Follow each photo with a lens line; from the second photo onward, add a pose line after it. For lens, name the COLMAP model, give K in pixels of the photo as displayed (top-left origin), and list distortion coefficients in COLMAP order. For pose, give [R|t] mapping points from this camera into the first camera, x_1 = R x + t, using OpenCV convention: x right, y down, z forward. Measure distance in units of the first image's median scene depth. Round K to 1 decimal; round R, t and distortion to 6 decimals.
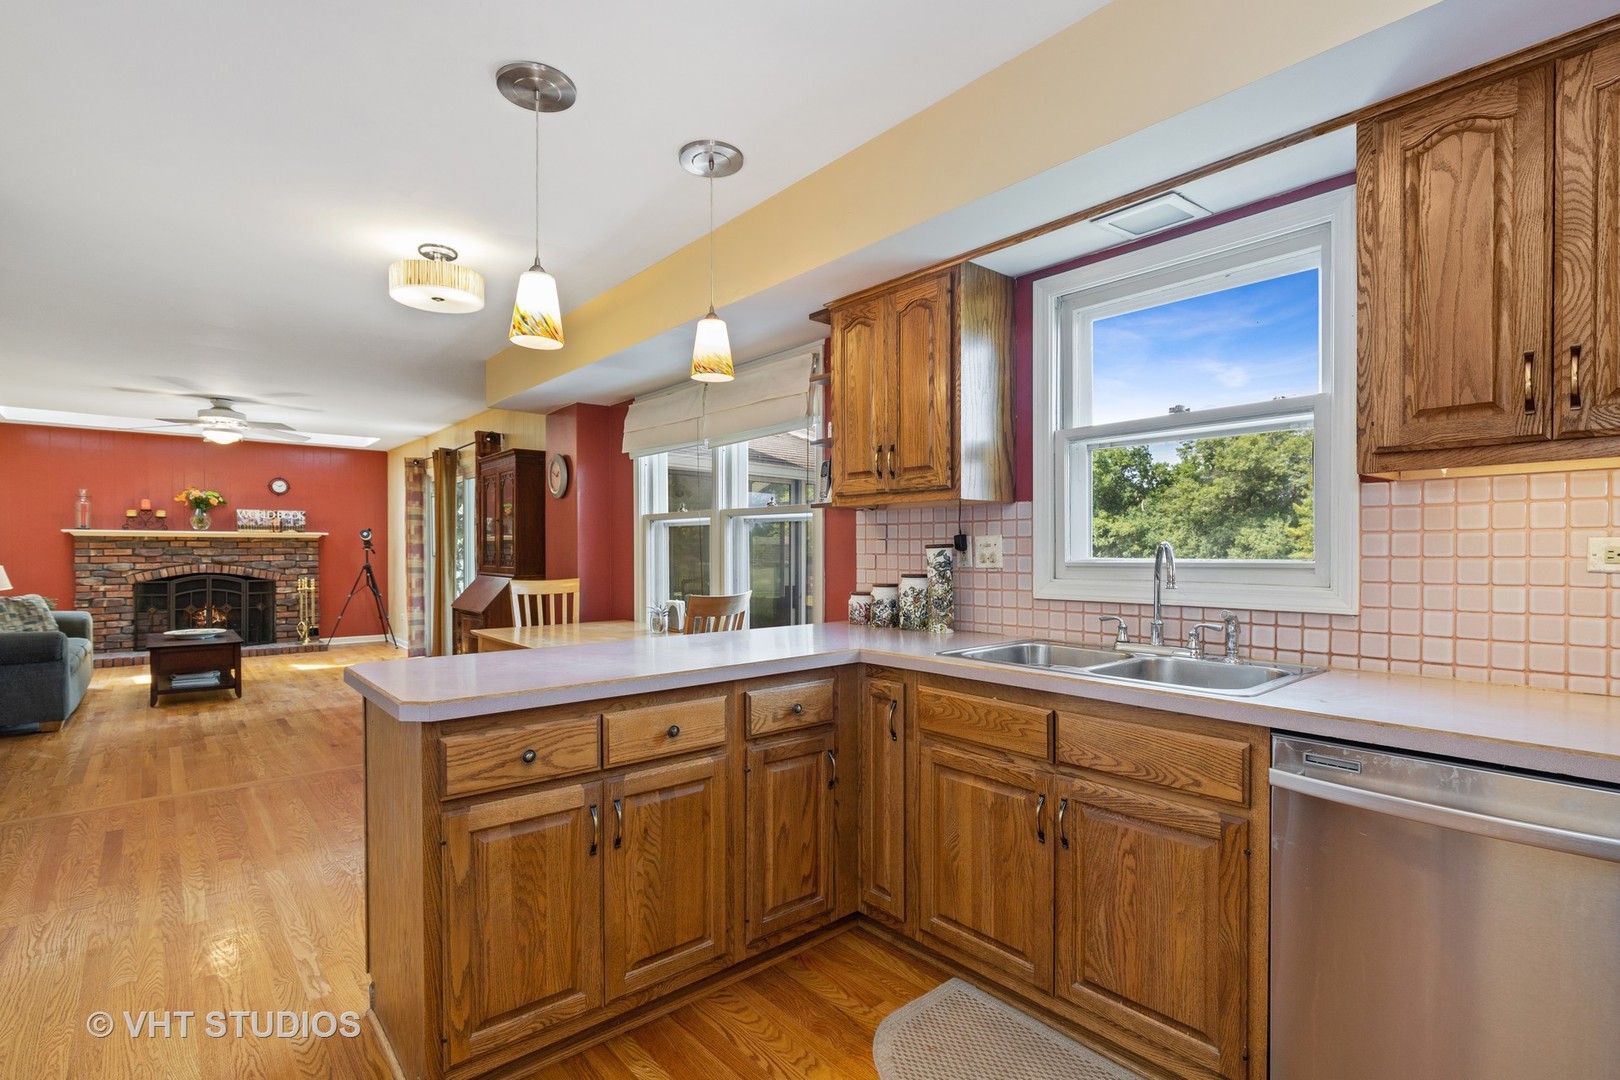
lens RADIAL K [[773.1, 0, 815.7], [0, 773.1, 552.5], [0, 0, 1]] dist [-0.003824, -0.000456]
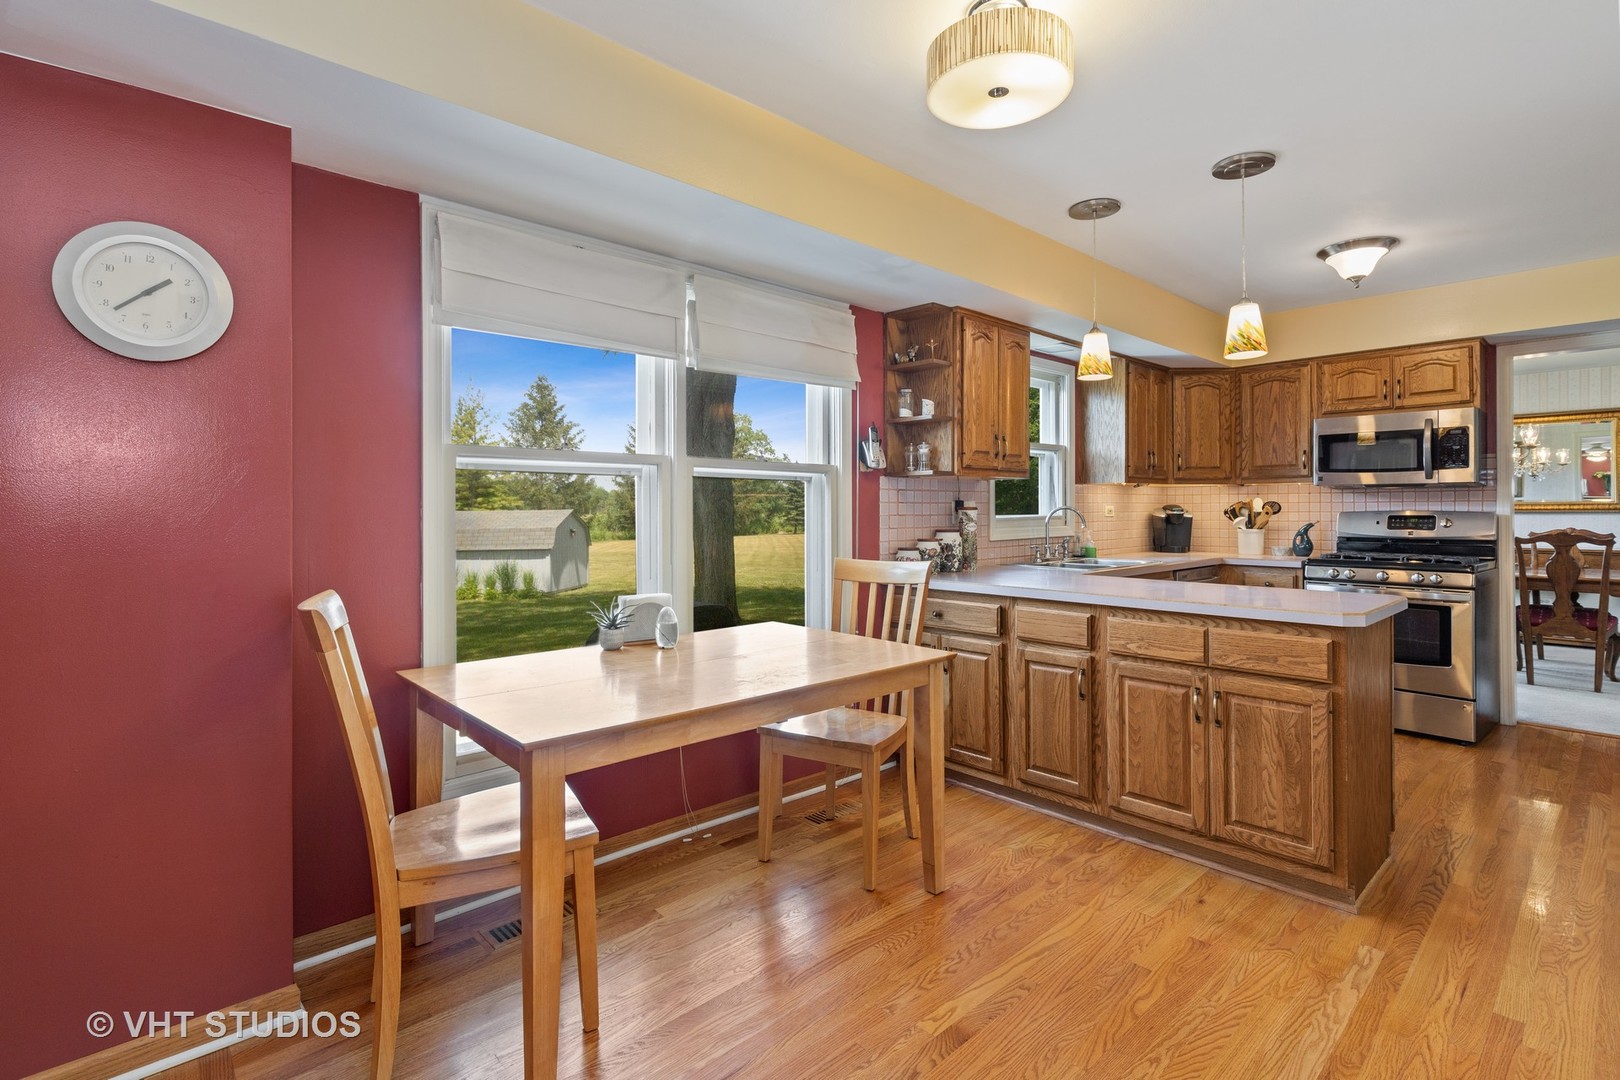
lens RADIAL K [[773.1, 0, 826.5], [0, 773.1, 499.3], [0, 0, 1]] dist [-0.003824, -0.000456]
pose [[-0.058488, 0.004476, 0.998278, -0.813648], [0.007457, 0.999964, -0.004046, -0.012973], [-0.998260, 0.007208, -0.058520, 0.891299]]
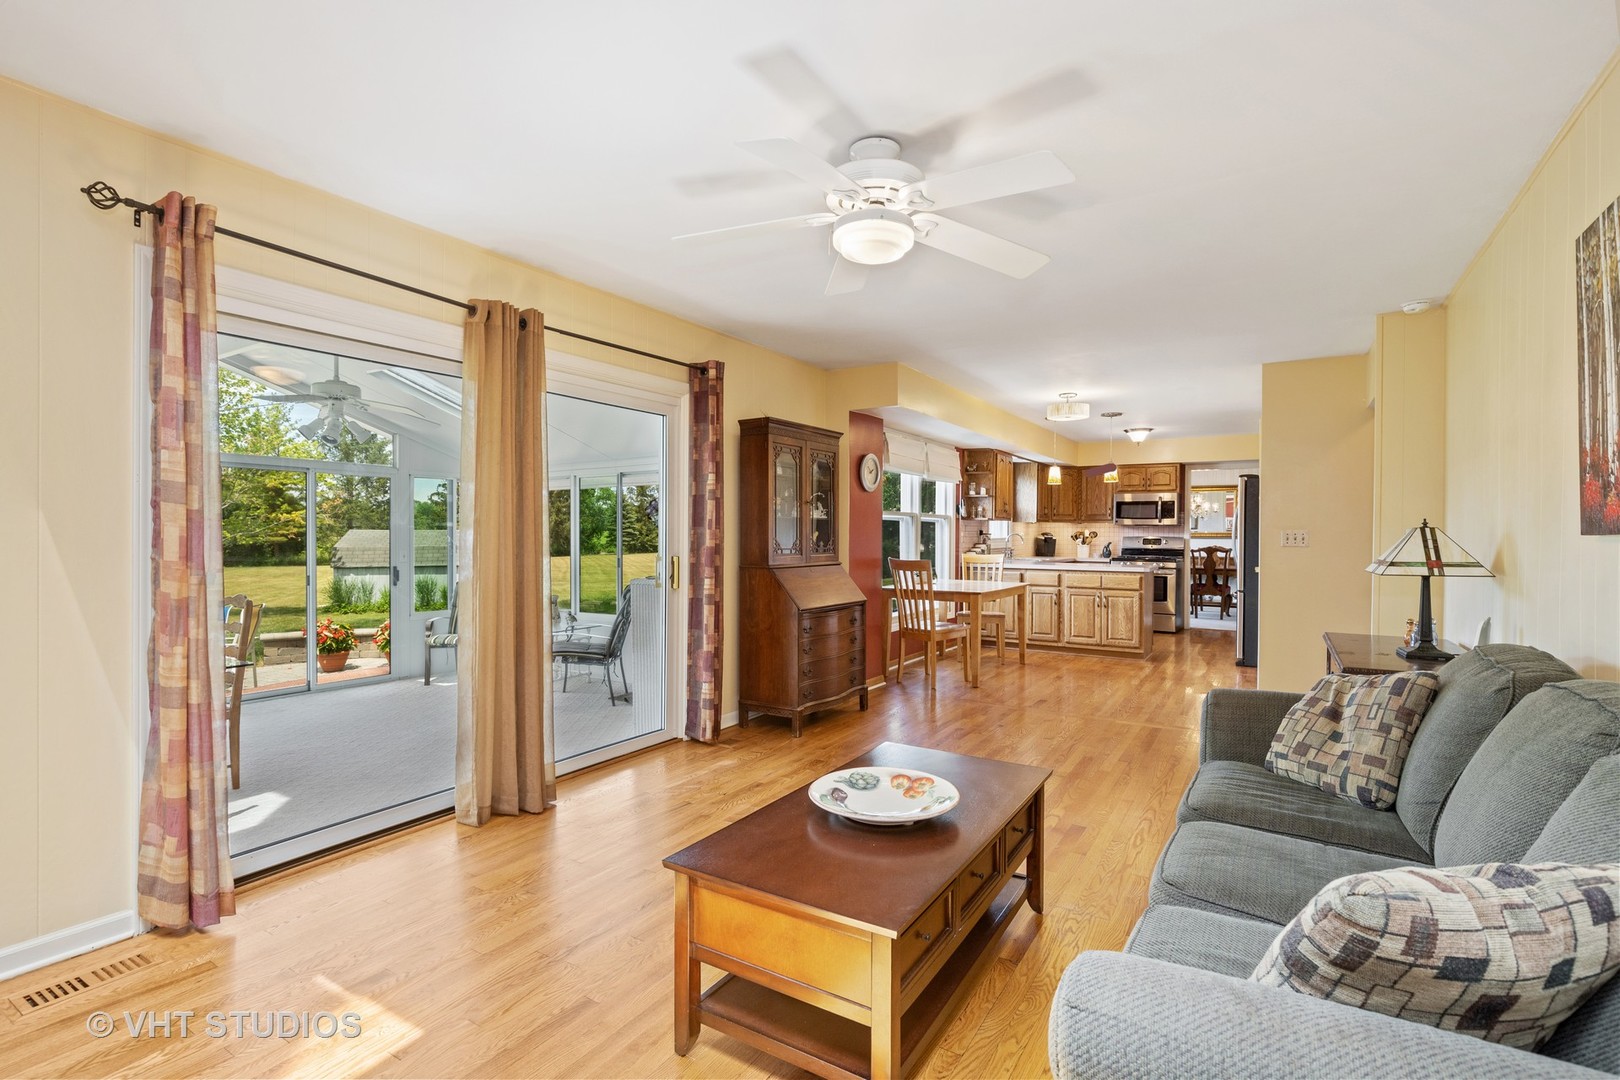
lens RADIAL K [[773.1, 0, 816.0], [0, 773.1, 529.8], [0, 0, 1]] dist [-0.003824, -0.000456]
pose [[-0.322797, -0.008242, 0.946432, -1.044858], [-0.005028, 0.999963, 0.006993, -0.016757], [-0.946455, -0.002502, -0.322827, 1.116844]]
